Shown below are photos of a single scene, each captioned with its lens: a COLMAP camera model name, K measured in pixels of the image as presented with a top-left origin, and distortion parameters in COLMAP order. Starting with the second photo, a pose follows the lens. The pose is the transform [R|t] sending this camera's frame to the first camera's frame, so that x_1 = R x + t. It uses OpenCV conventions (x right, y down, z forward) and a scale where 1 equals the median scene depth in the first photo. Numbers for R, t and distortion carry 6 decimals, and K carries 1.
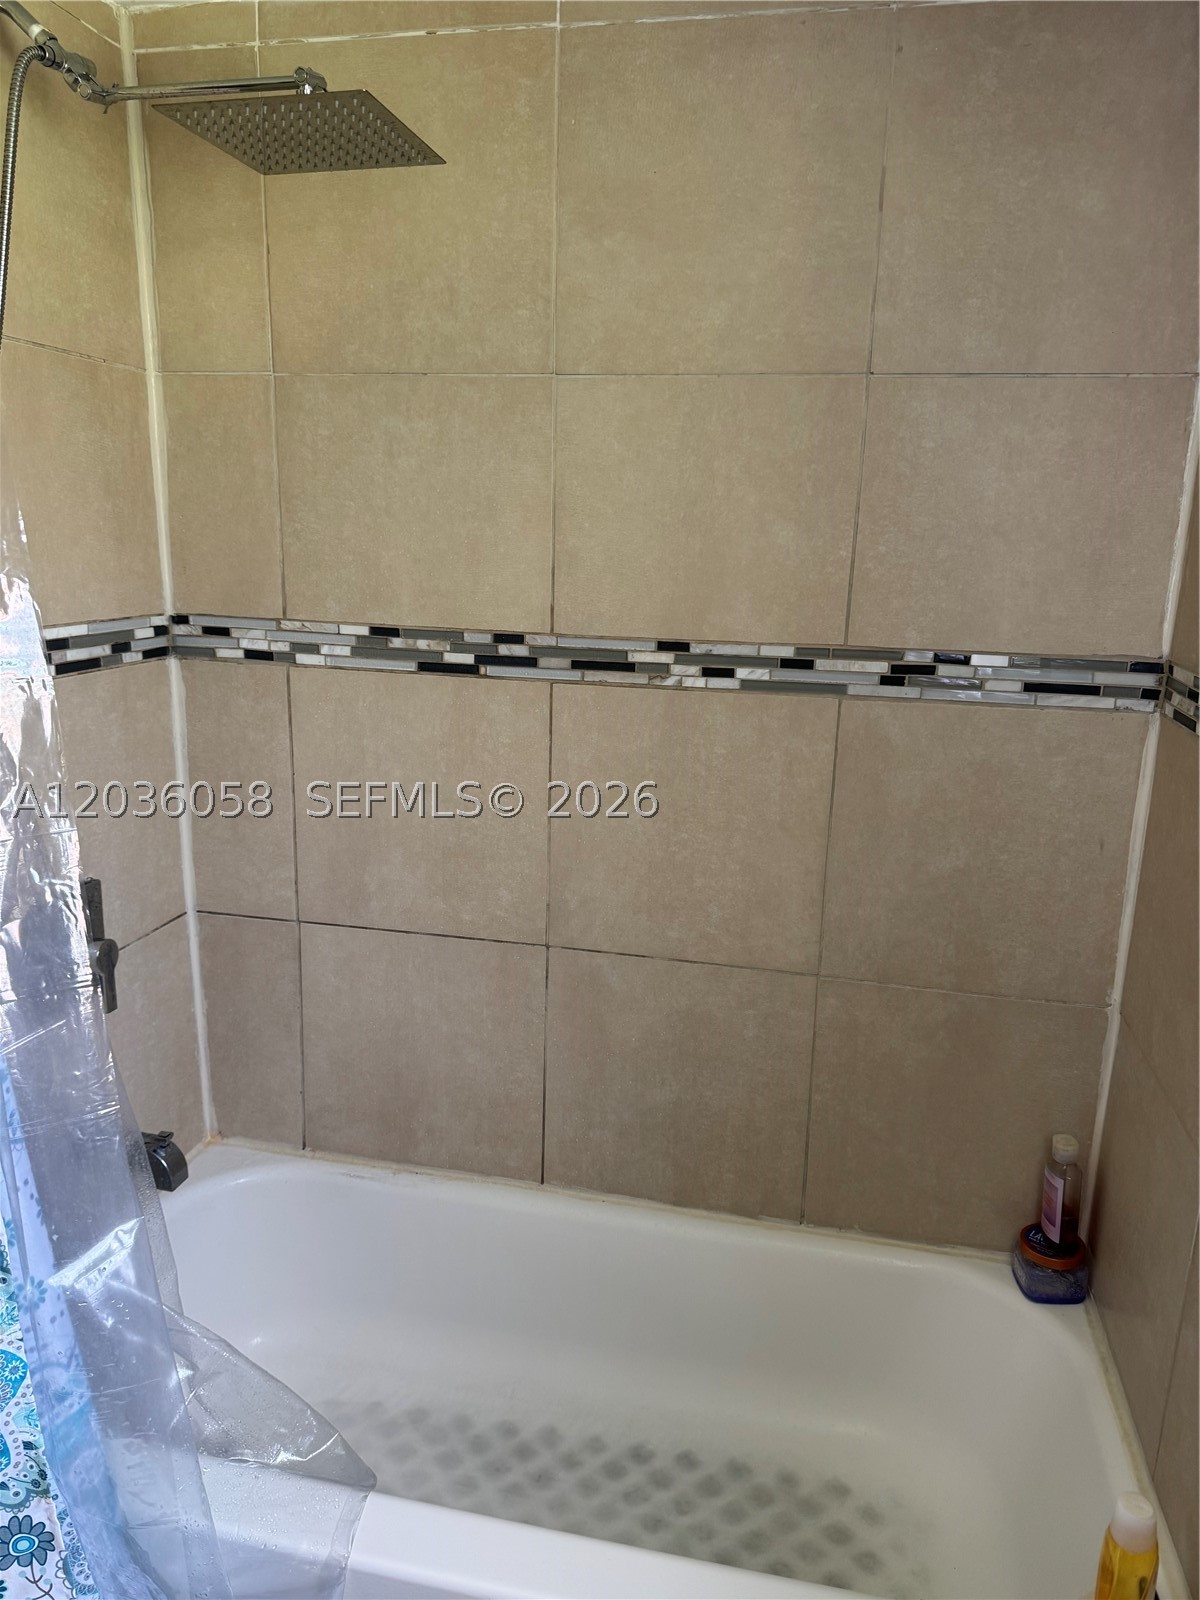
lens RADIAL K [[1135.6, 0, 601.9], [0, 1135.6, 803.5], [0, 0, 1]] dist [0.060682, -0.056886]
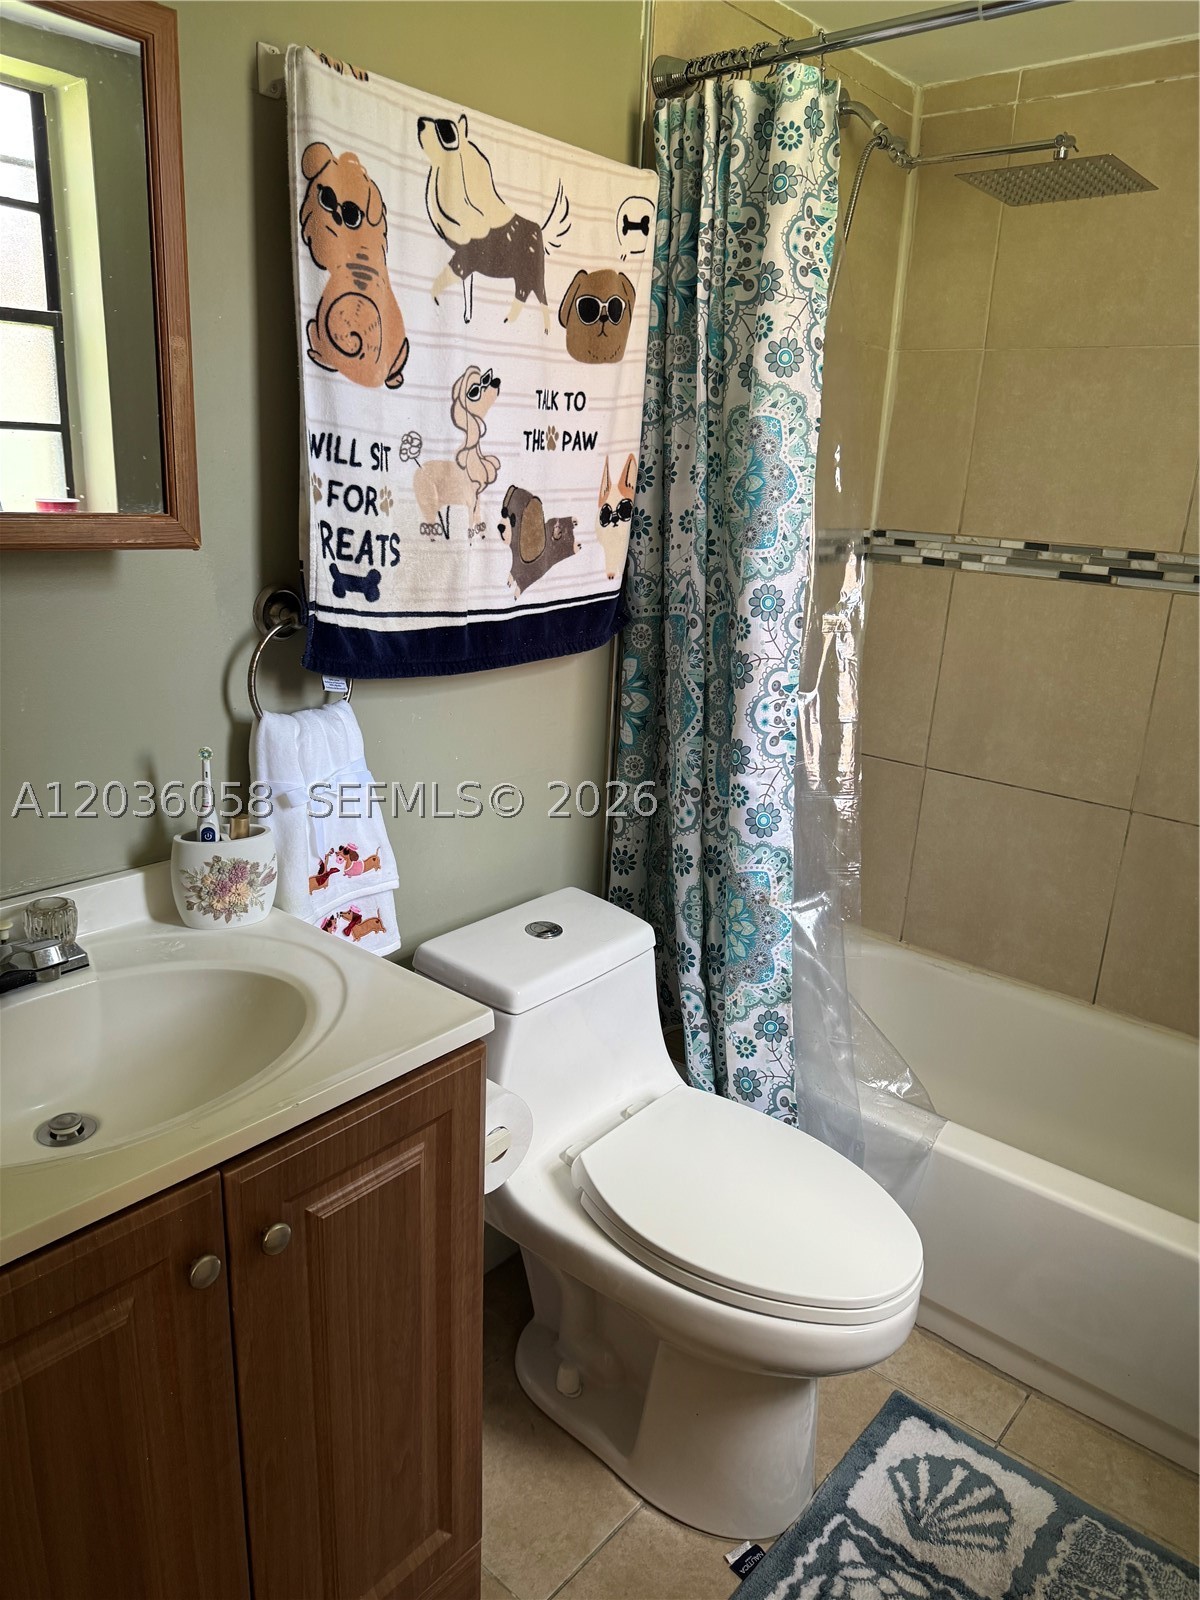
lens RADIAL K [[1135.6, 0, 613.3], [0, 1135.6, 797.6], [0, 0, 1]] dist [0.060682, -0.056886]
pose [[0.884096, 0.152397, -0.441758, 0.003967], [-0.141592, 0.988250, 0.057556, 0.127401], [0.445339, 0.011665, 0.895286, -0.391148]]
